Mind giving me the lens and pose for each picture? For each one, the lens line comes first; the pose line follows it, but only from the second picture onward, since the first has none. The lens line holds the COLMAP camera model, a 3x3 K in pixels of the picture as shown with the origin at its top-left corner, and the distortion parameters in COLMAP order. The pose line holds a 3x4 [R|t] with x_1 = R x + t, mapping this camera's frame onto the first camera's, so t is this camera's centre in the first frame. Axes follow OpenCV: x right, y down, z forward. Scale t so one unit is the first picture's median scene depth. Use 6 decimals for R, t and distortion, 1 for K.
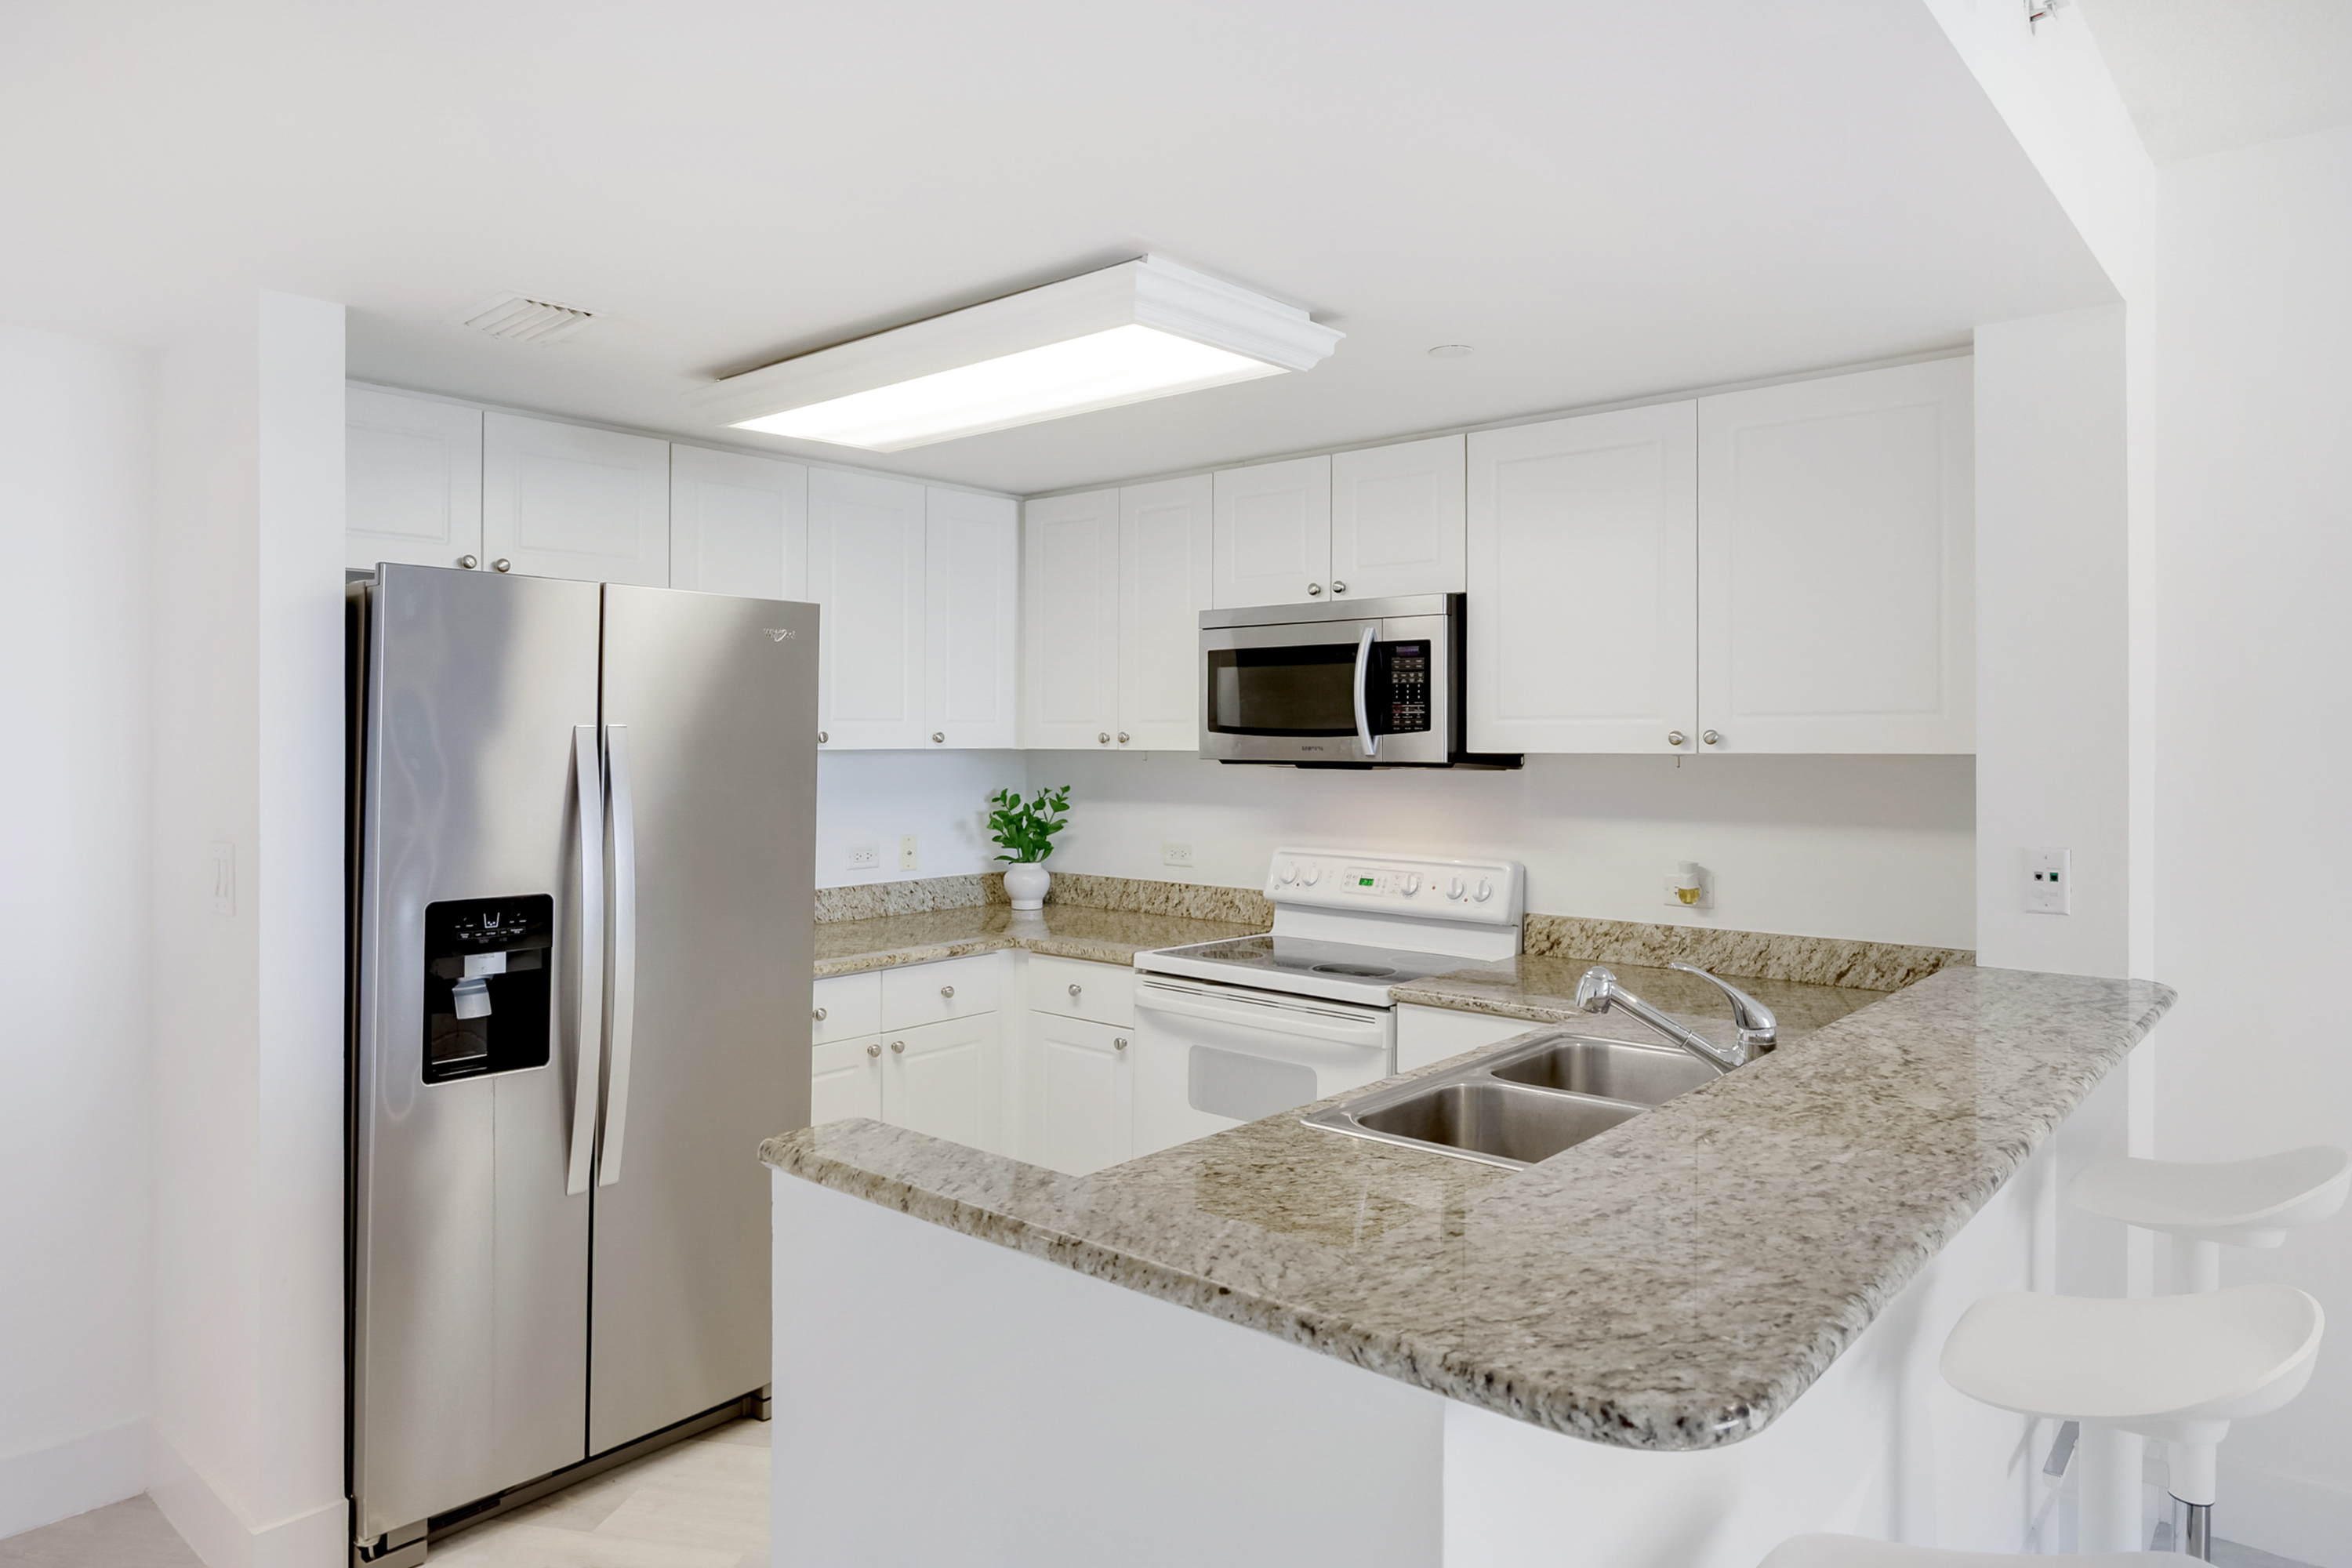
lens RADIAL K [[1419.9, 0, 1151.4], [0, 1419.9, 735.9], [0, 0, 1]] dist [-0.008279, -0.001885]
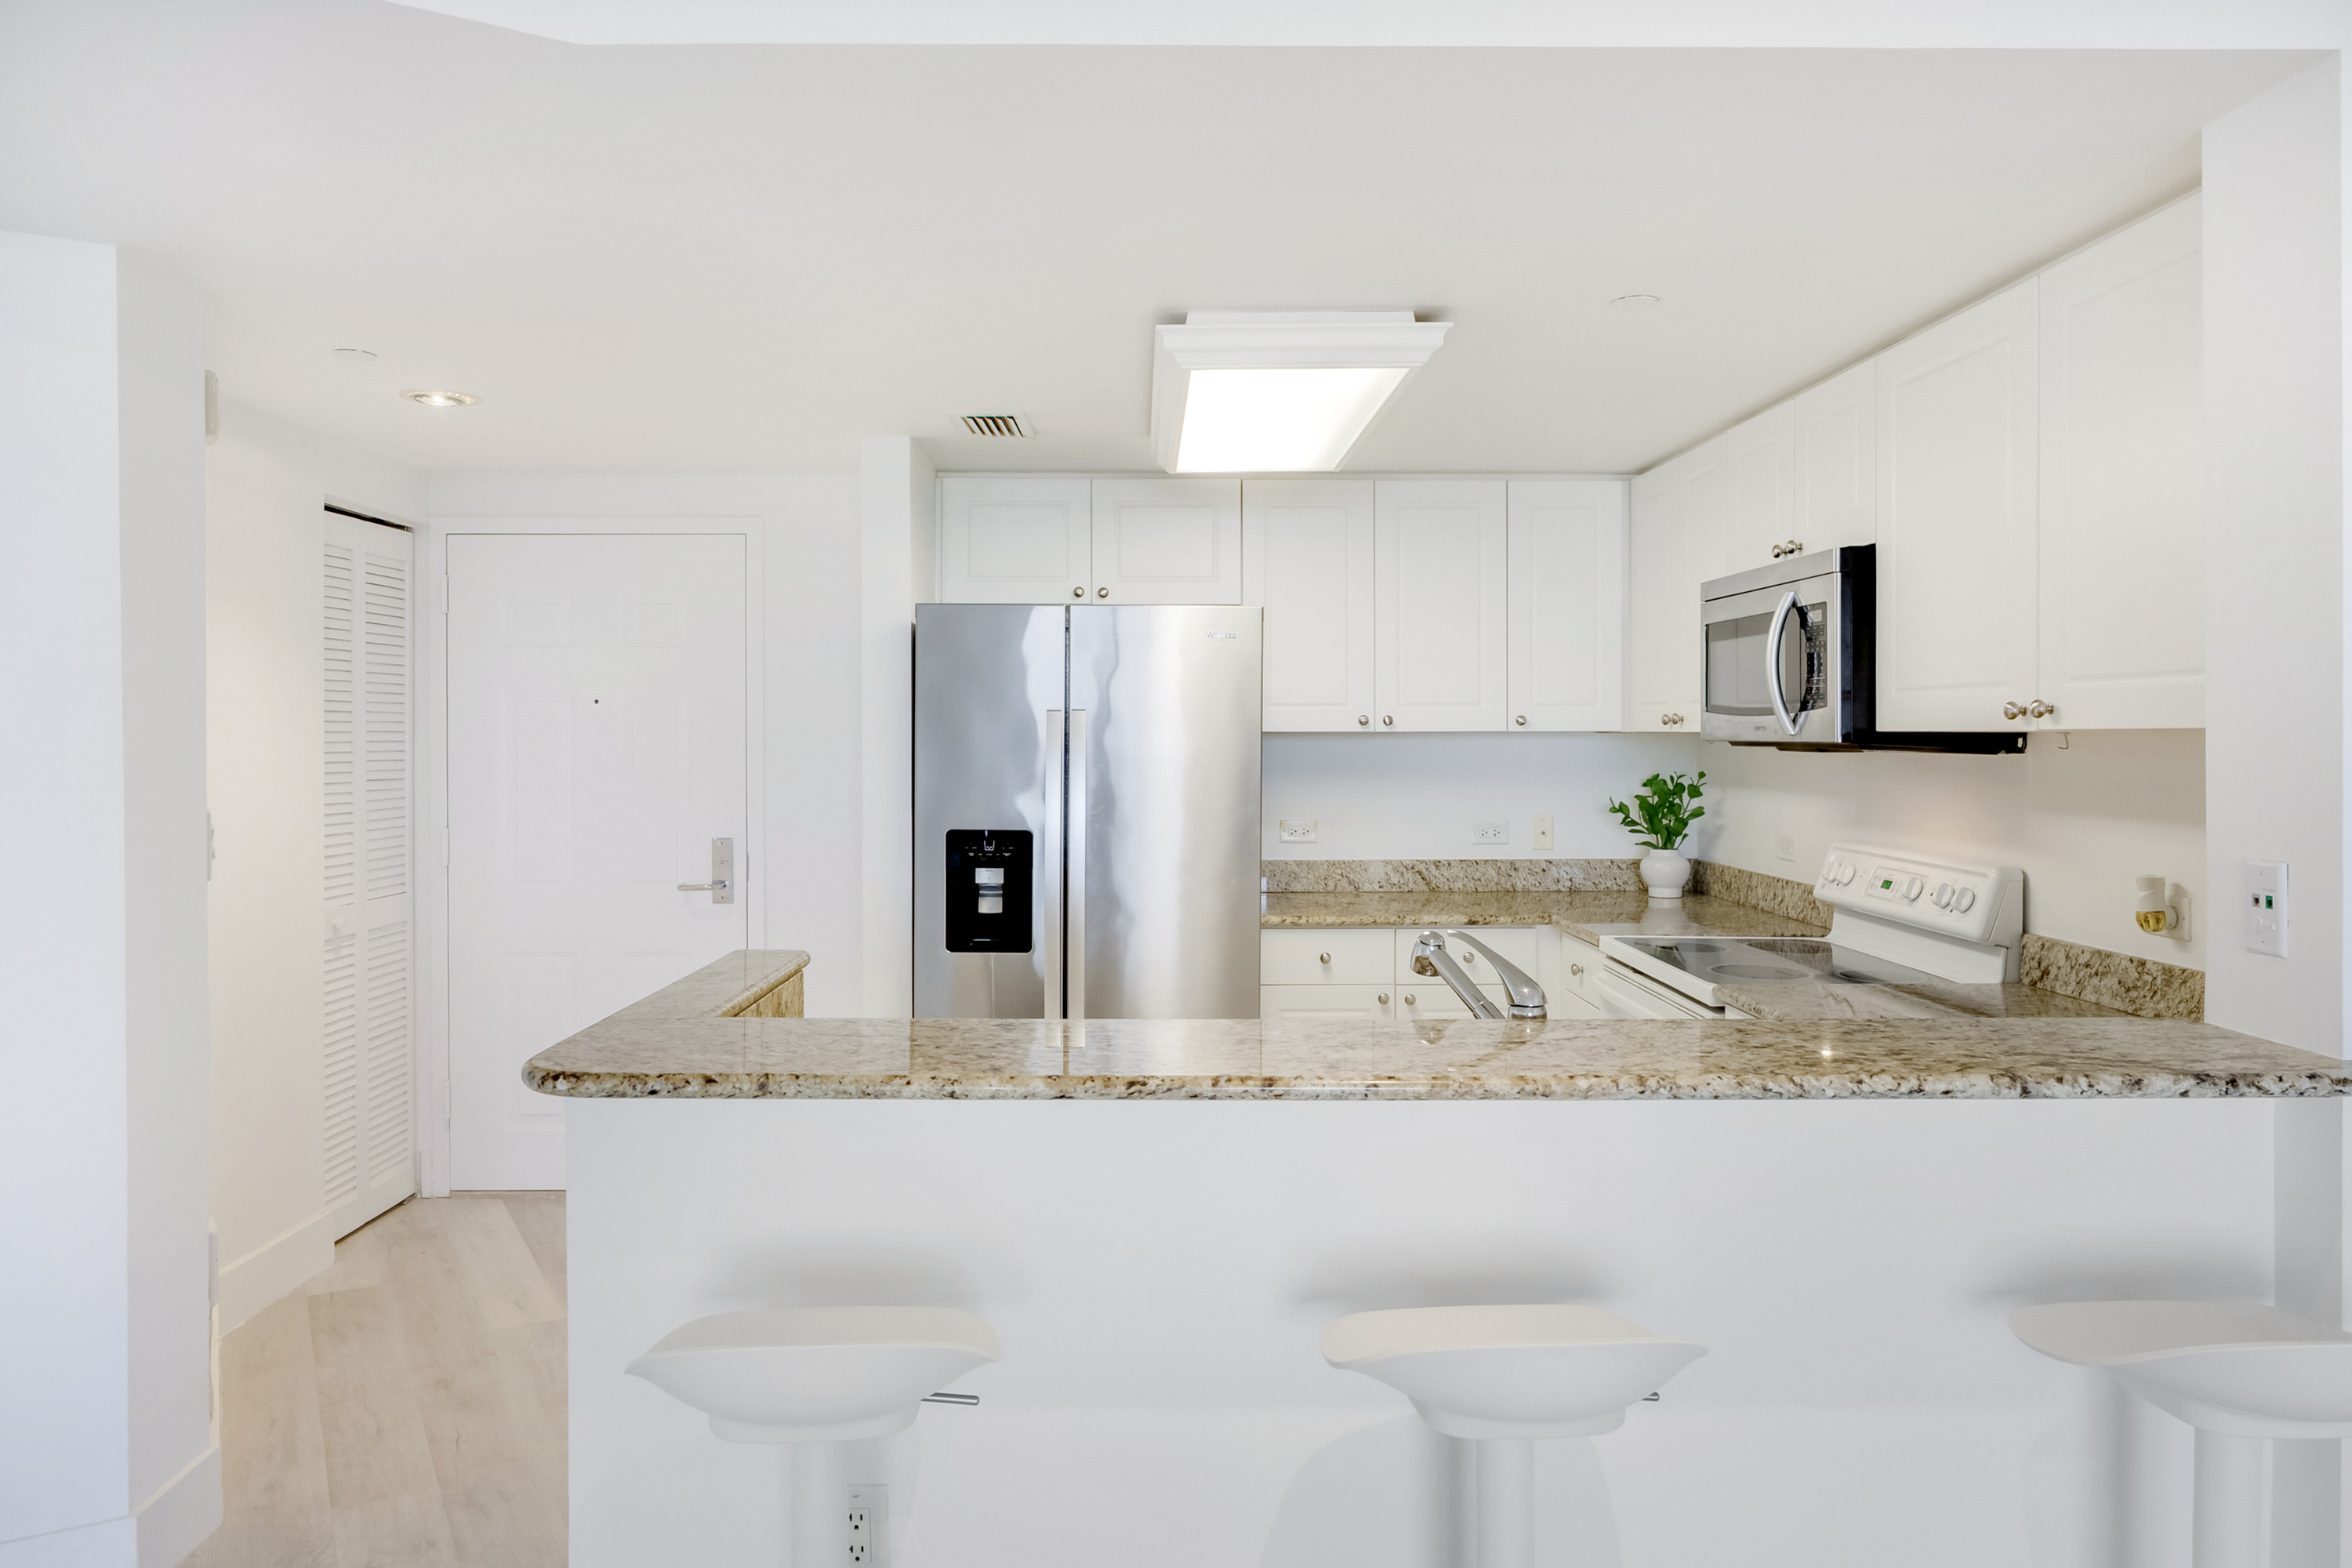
lens RADIAL K [[1533.0, 0, 1173.3], [0, 1533.0, 761.6], [0, 0, 1]] dist [-0.007149, -0.000688]
pose [[0.666961, 0.012561, -0.744986, 0.589447], [0.002647, 0.999812, 0.019226, 0.010205], [0.745088, -0.014795, 0.666802, 0.066887]]
